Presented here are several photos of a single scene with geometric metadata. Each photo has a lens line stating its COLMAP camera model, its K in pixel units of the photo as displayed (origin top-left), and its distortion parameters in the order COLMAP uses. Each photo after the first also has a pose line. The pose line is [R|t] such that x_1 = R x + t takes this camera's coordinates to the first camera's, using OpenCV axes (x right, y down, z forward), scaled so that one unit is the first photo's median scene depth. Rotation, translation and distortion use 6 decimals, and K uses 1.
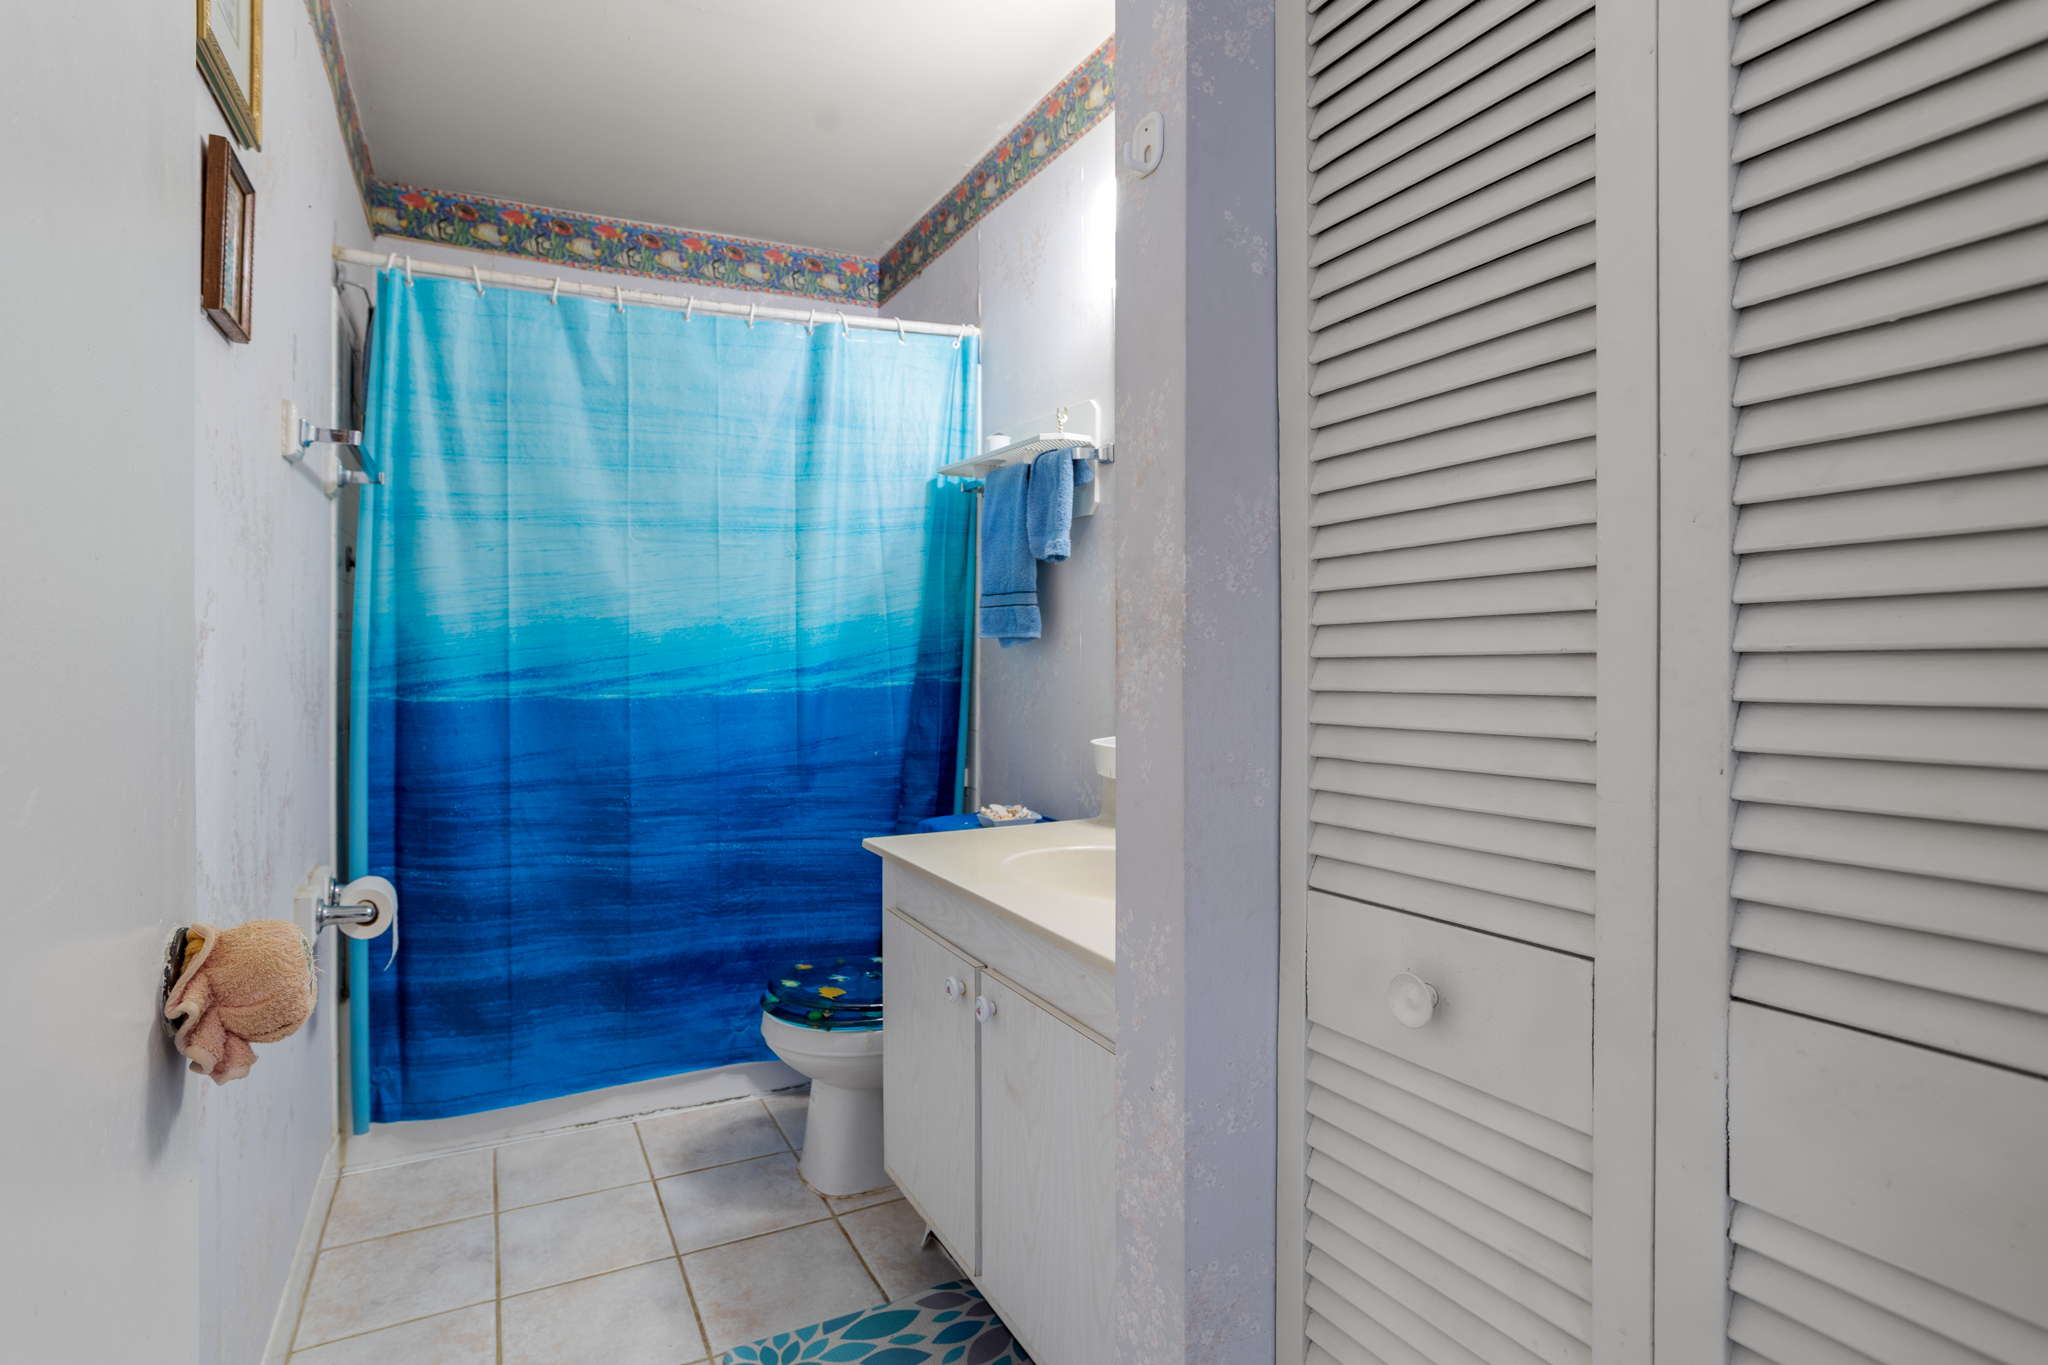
lens RADIAL K [[1039.9, 0, 1020.3], [0, 1039.9, 640.2], [0, 0, 1]] dist [0.000634, 0.000462]
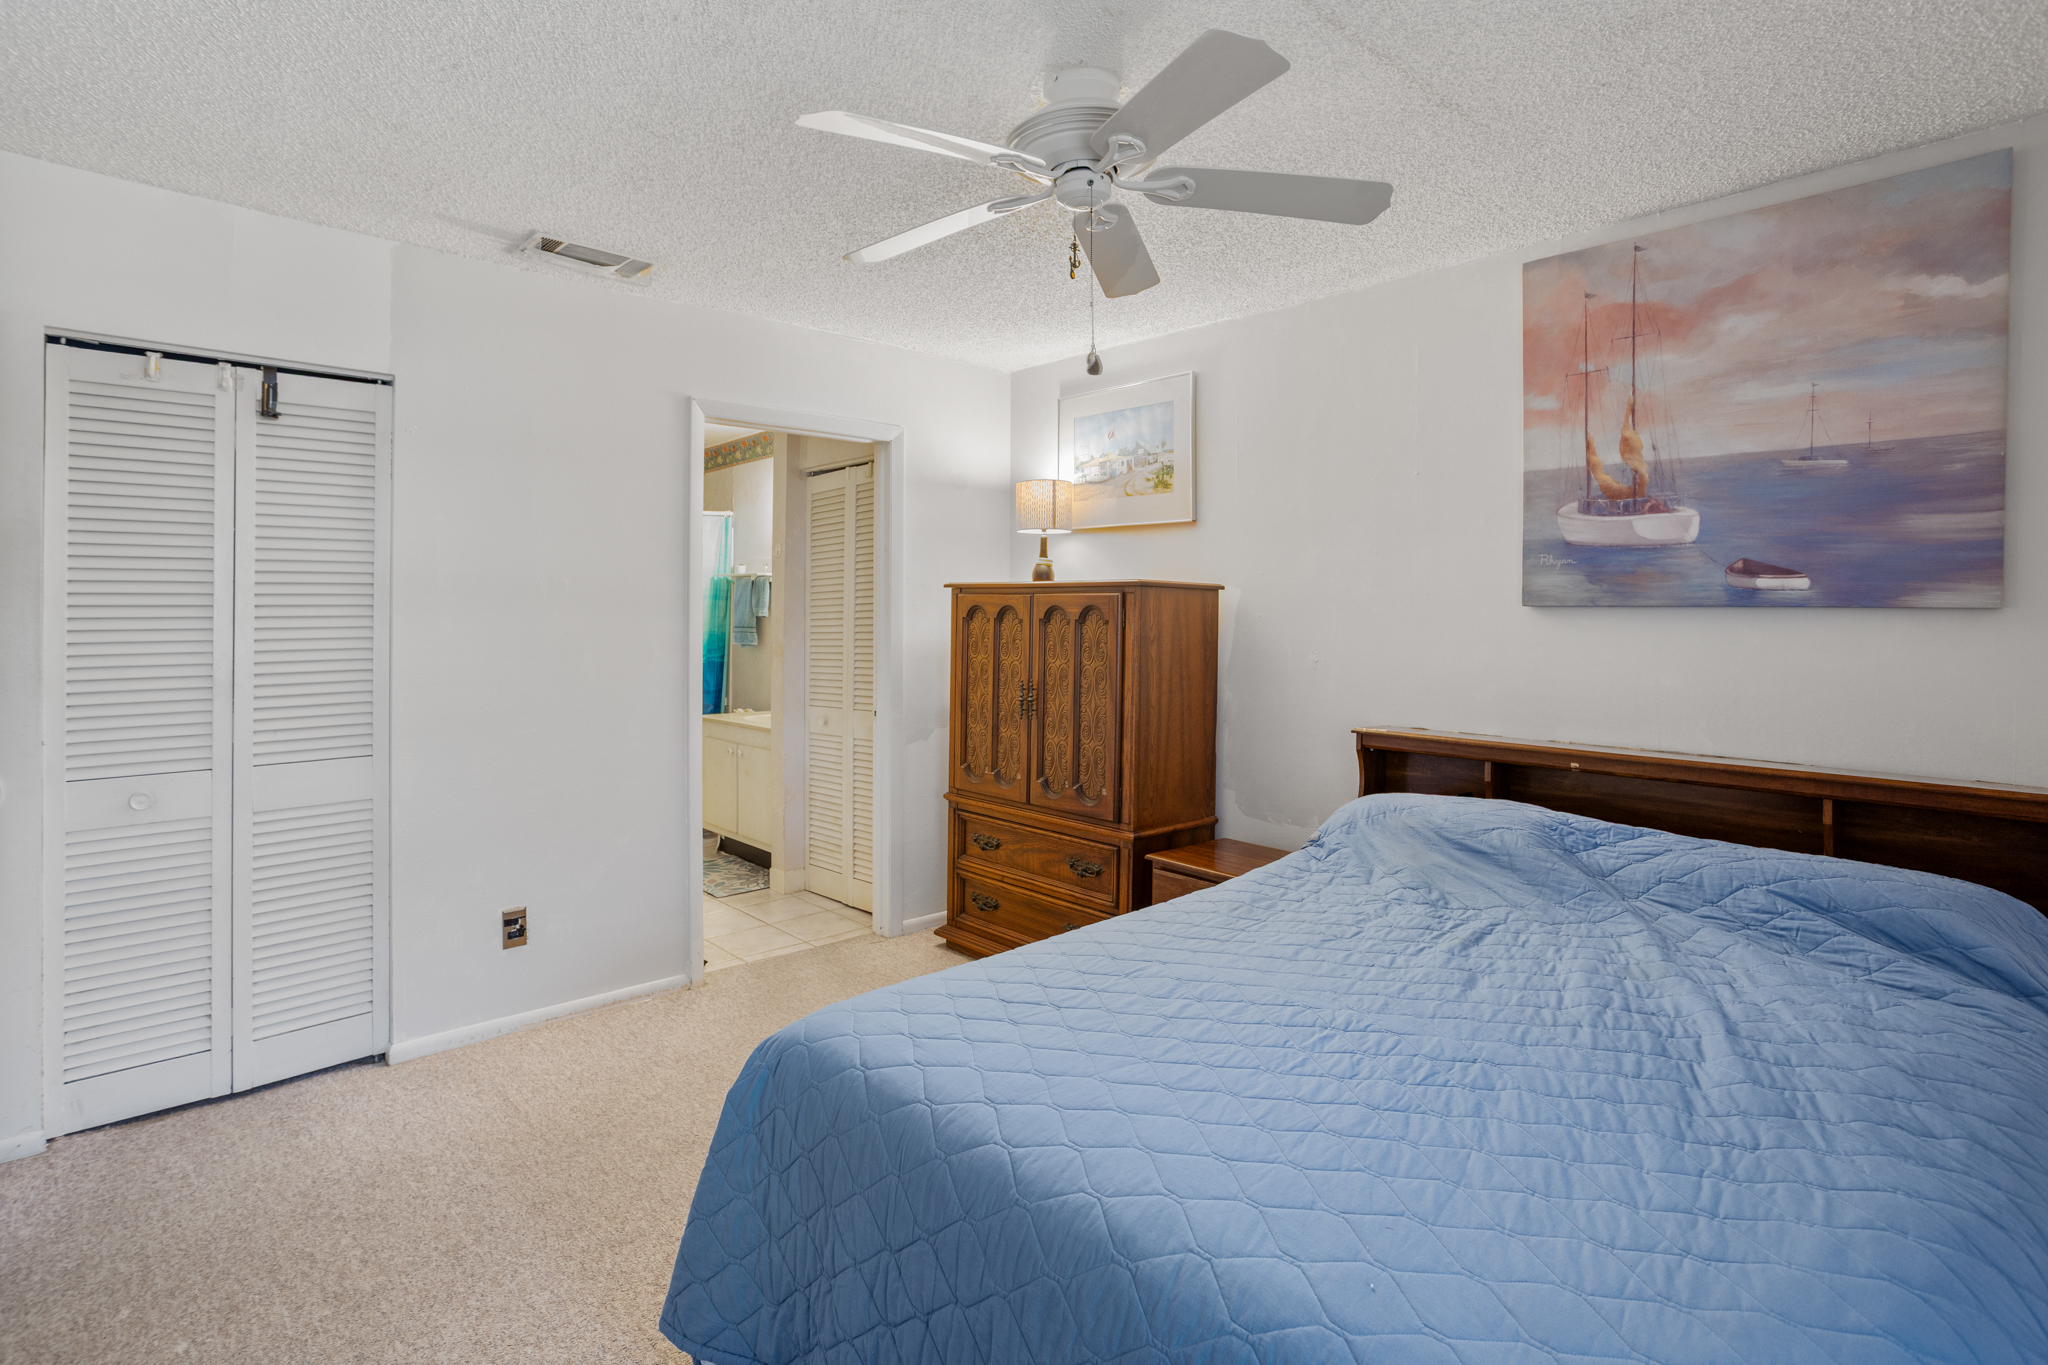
lens RADIAL K [[1029.4, 0, 1025.6], [0, 1029.4, 612.7], [0, 0, 1]] dist [-0.002065, 0.032855]
pose [[0.966434, 0.006209, 0.256840, 0.005335], [-0.007199, 0.999970, 0.002915, -0.085706], [-0.256814, -0.004666, 0.966450, -1.523560]]
